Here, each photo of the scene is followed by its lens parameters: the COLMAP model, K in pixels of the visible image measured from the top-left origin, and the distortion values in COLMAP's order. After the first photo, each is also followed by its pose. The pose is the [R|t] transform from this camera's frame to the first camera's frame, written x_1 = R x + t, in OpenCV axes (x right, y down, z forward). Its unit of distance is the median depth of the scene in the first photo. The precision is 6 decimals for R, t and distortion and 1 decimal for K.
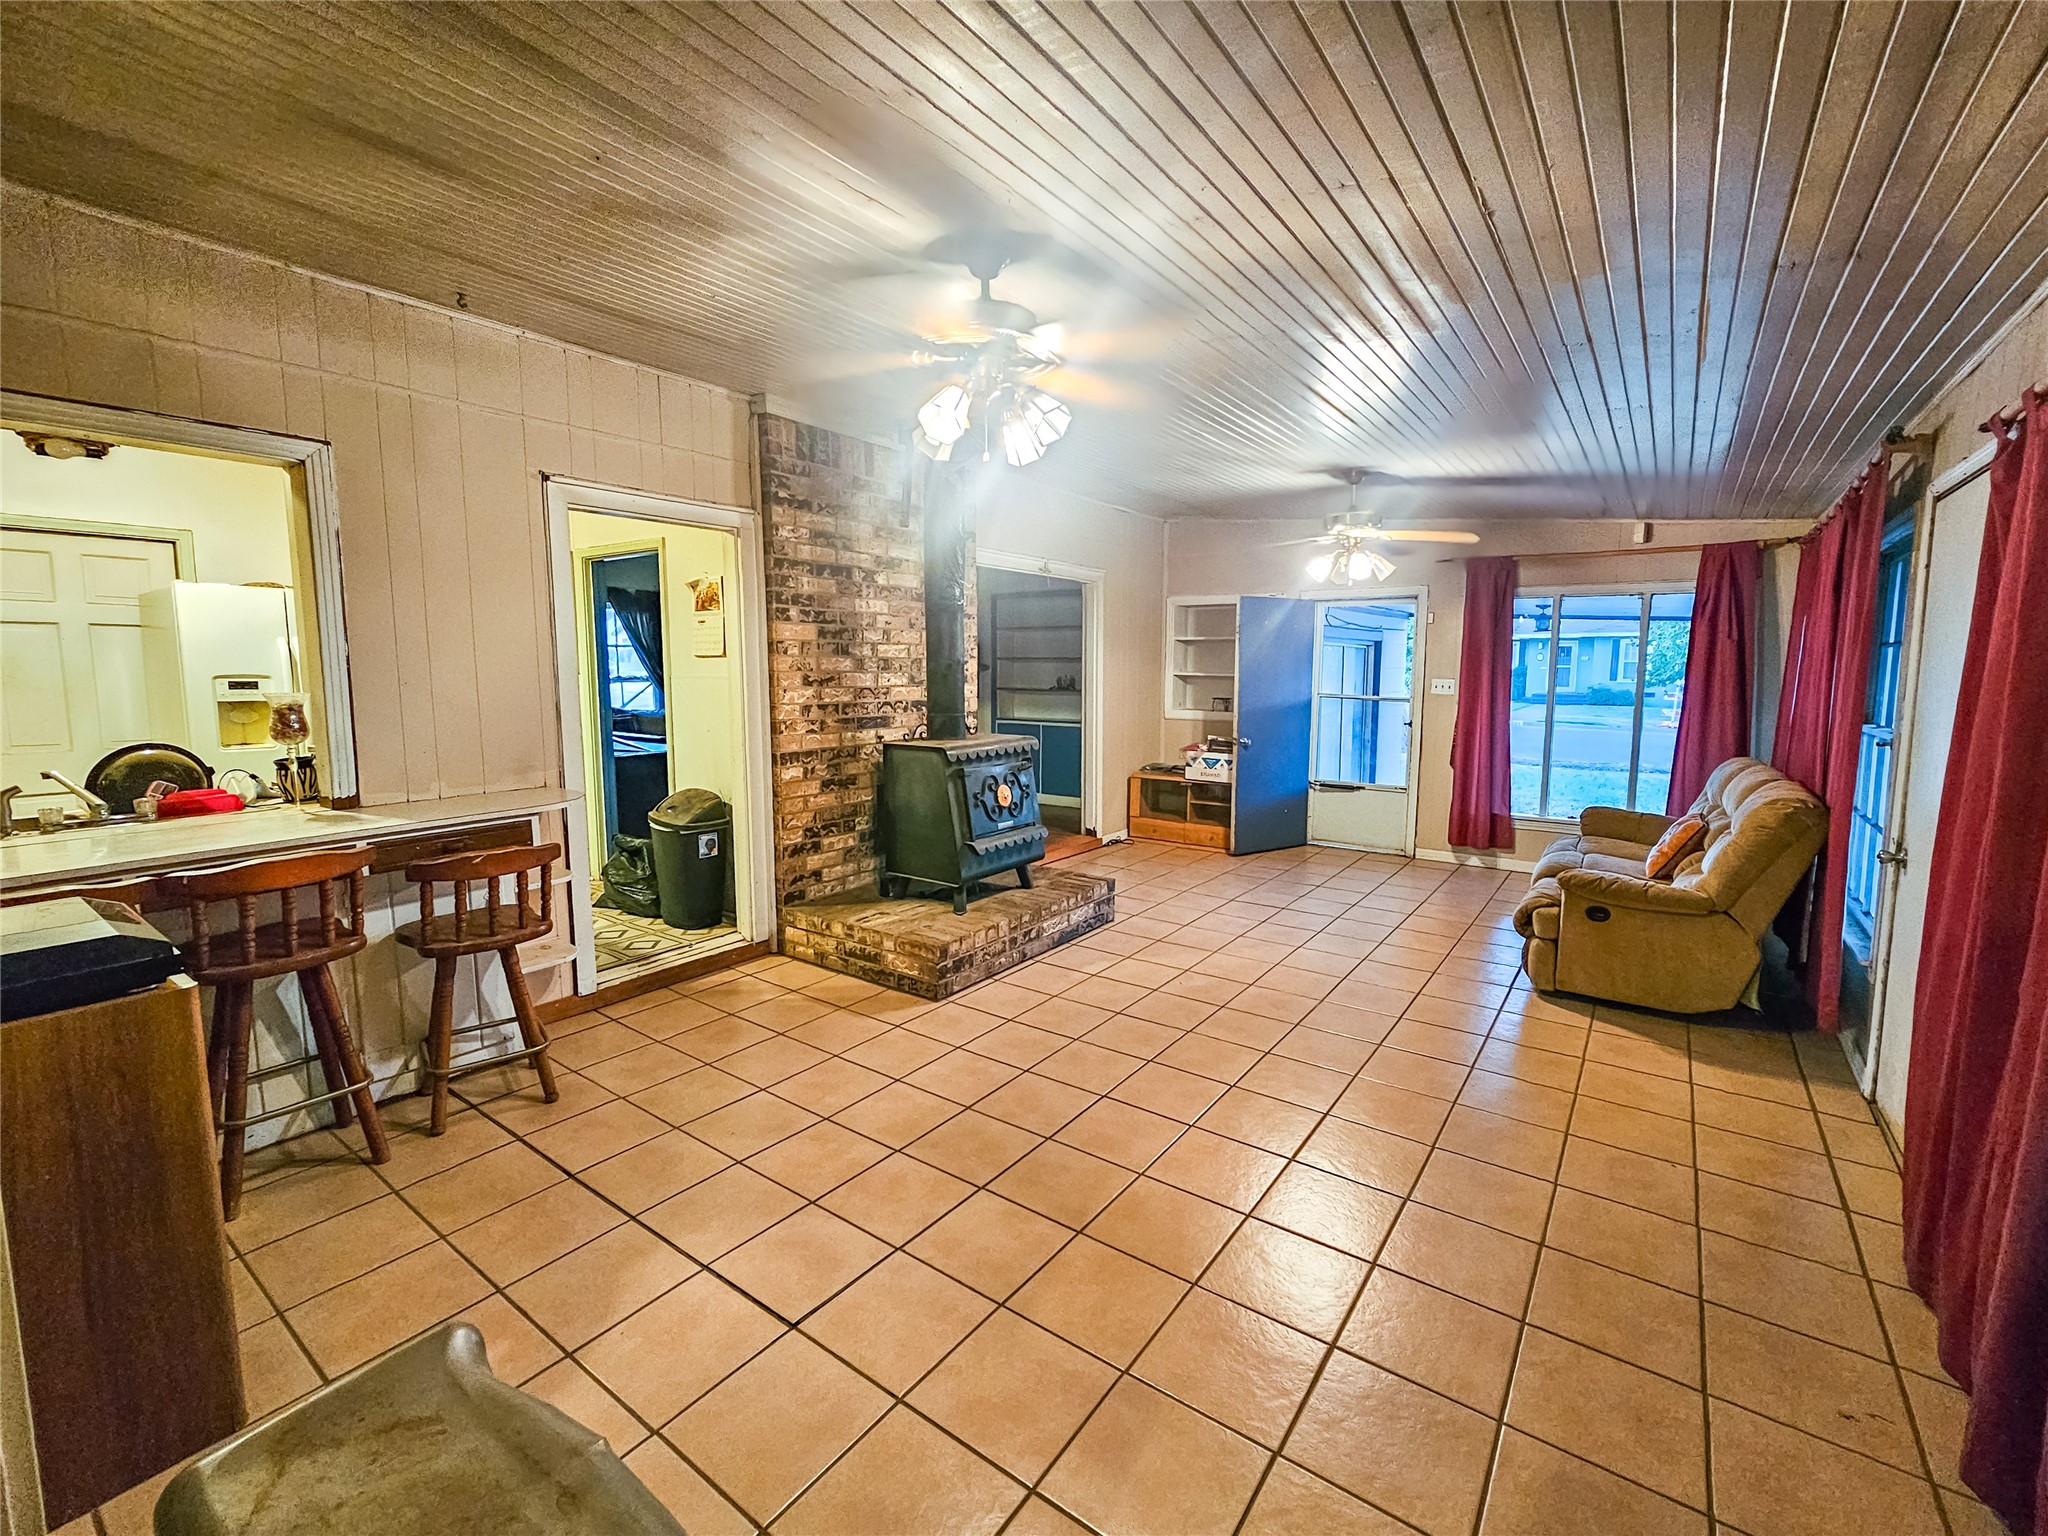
lens RADIAL K [[847.4, 0, 1015.0], [0, 847.4, 770.7], [0, 0, 1]] dist [-0.001838, 0.000022]
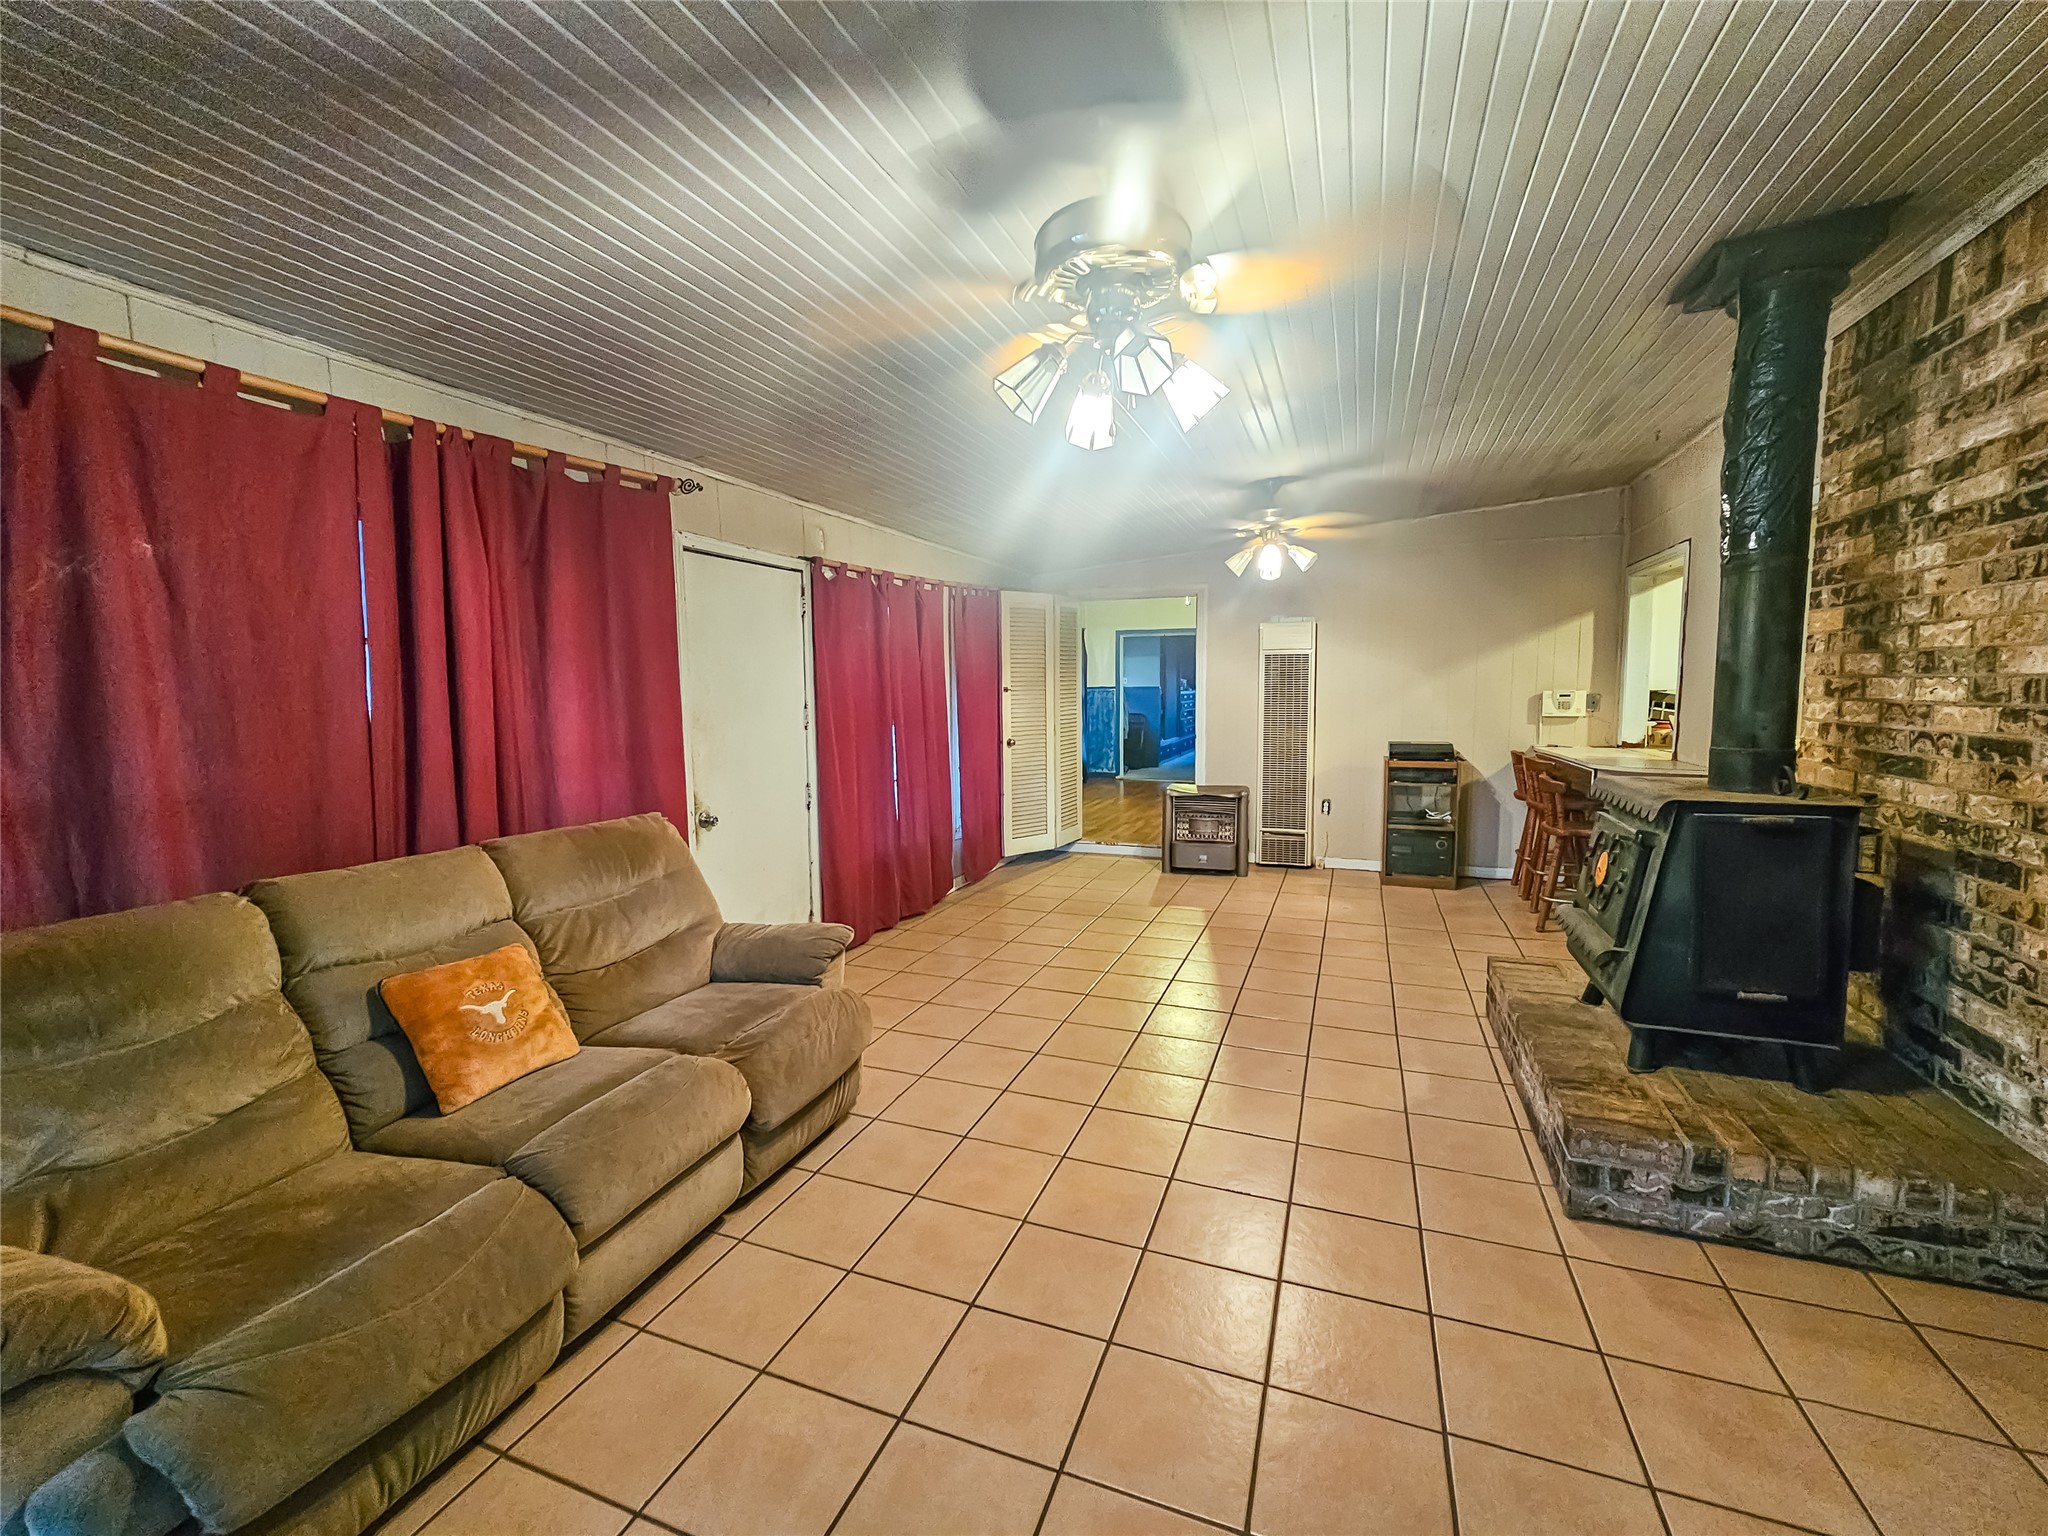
lens RADIAL K [[847.4, 0, 1026.2], [0, 847.4, 761.2], [0, 0, 1]] dist [-0.001838, 0.000022]
pose [[-0.960558, 0.034271, -0.275961, 0.585764], [-0.023592, 0.978756, 0.203667, -0.172531], [0.277078, 0.202144, -0.939343, 1.469595]]
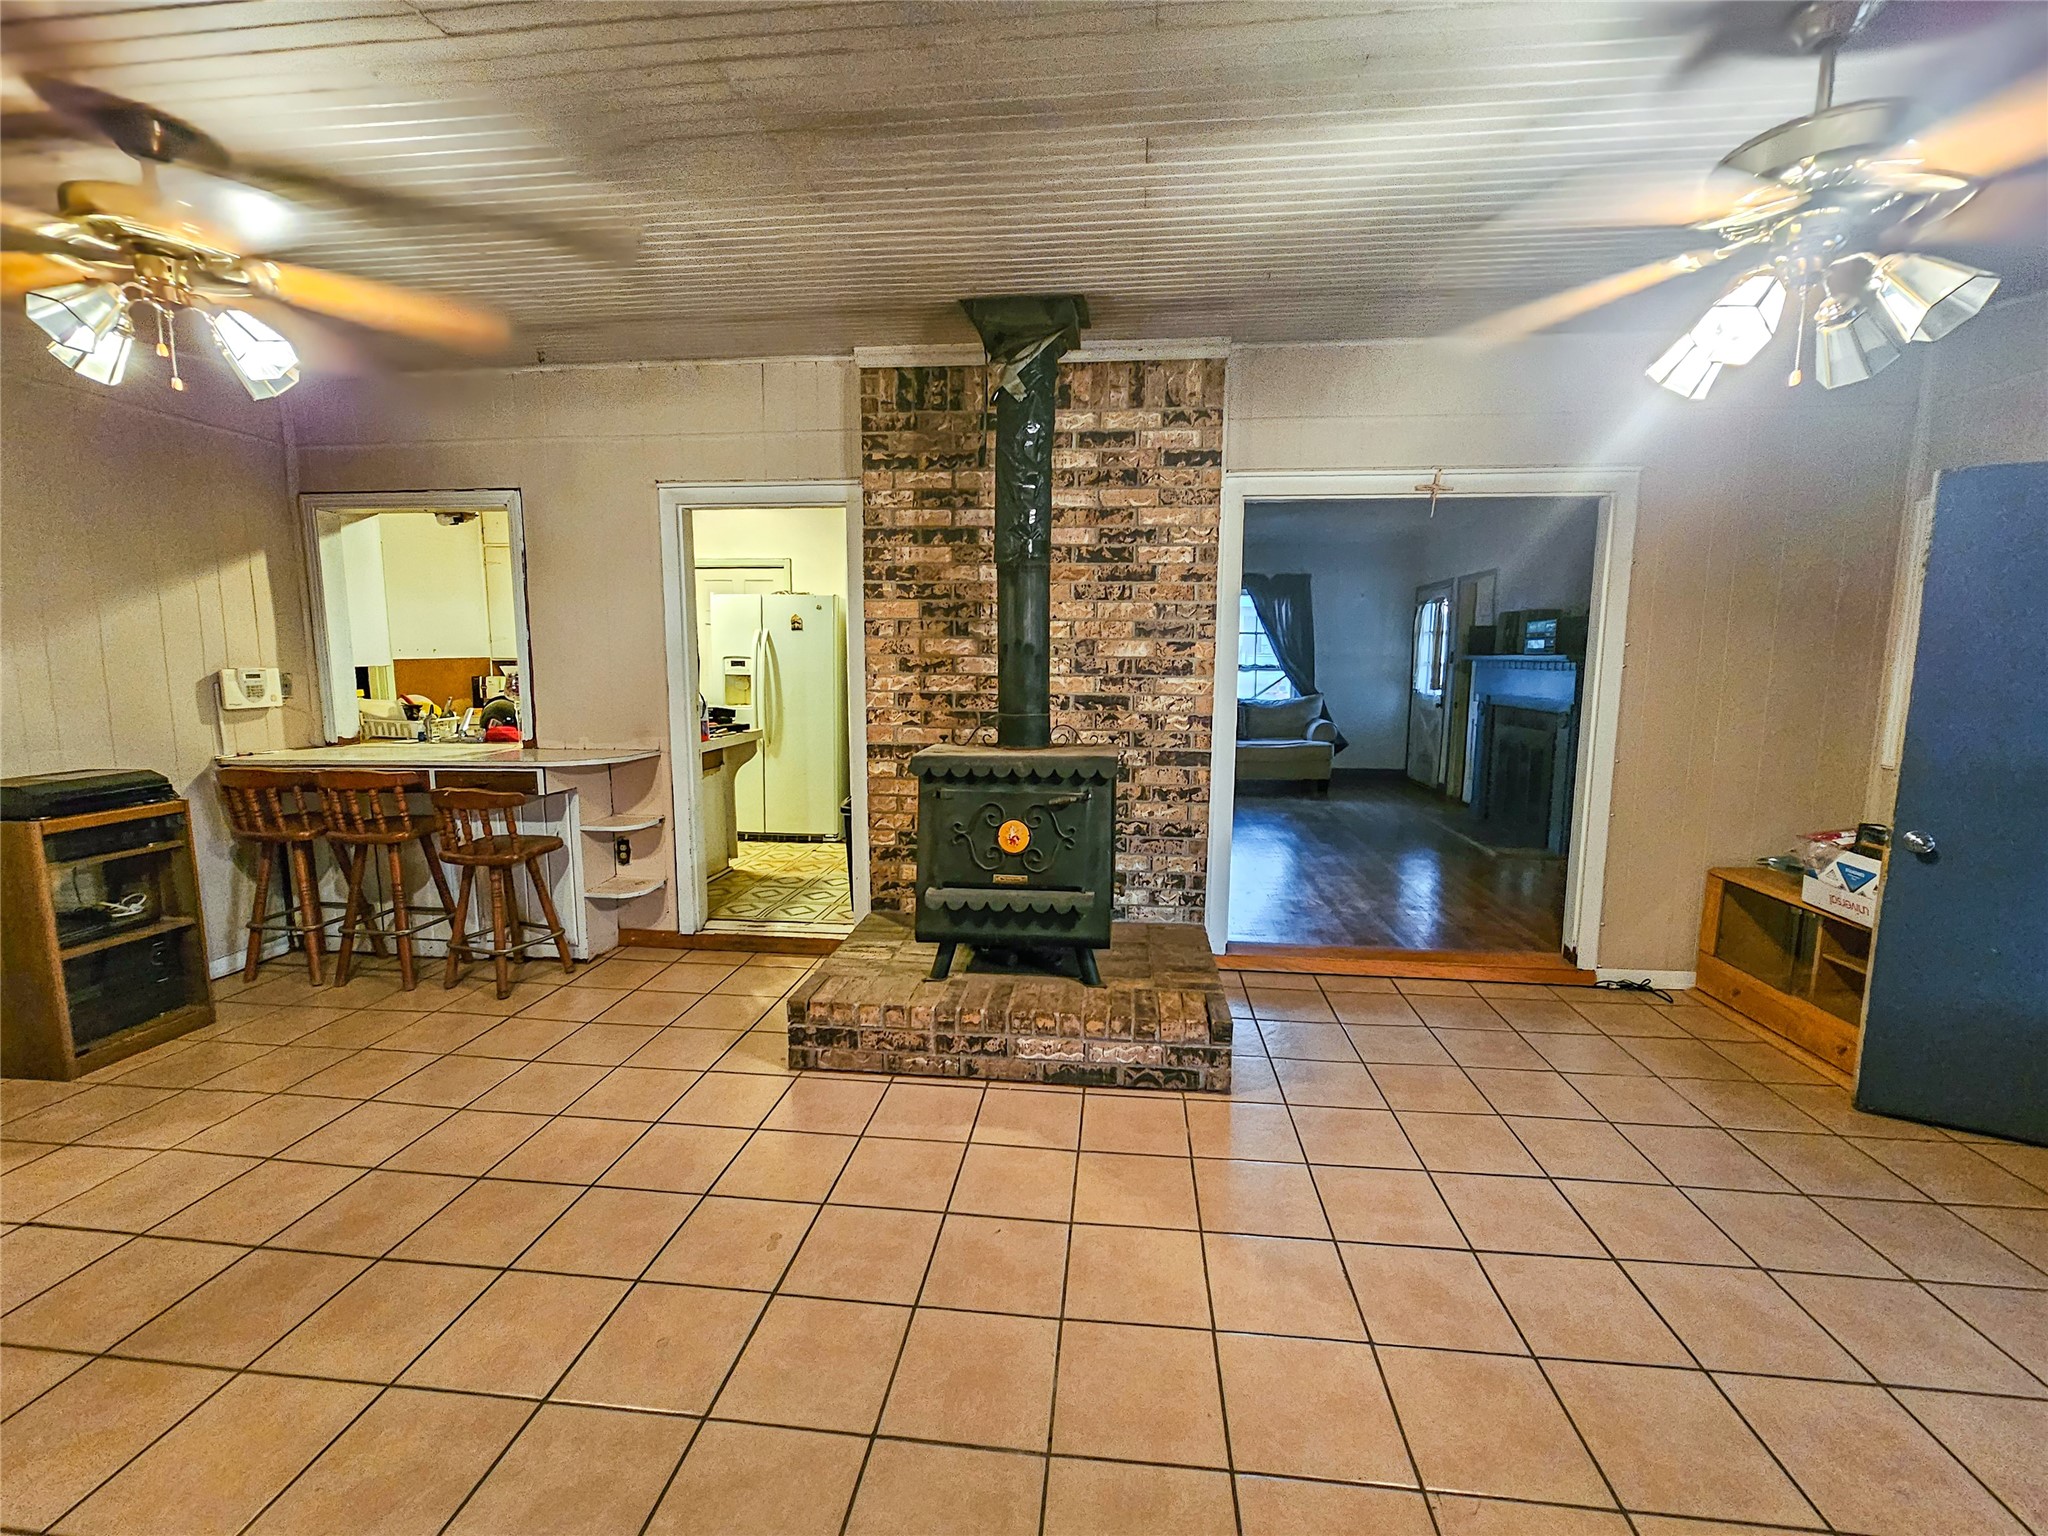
lens RADIAL K [[847.4, 0, 1043.1], [0, 847.4, 768.0], [0, 0, 1]] dist [-0.001838, 0.000022]
pose [[0.522971, 0.114223, -0.844662, 0.574326], [-0.109260, 0.991788, 0.066470, -0.073771], [0.845319, 0.057526, 0.531157, 0.652195]]
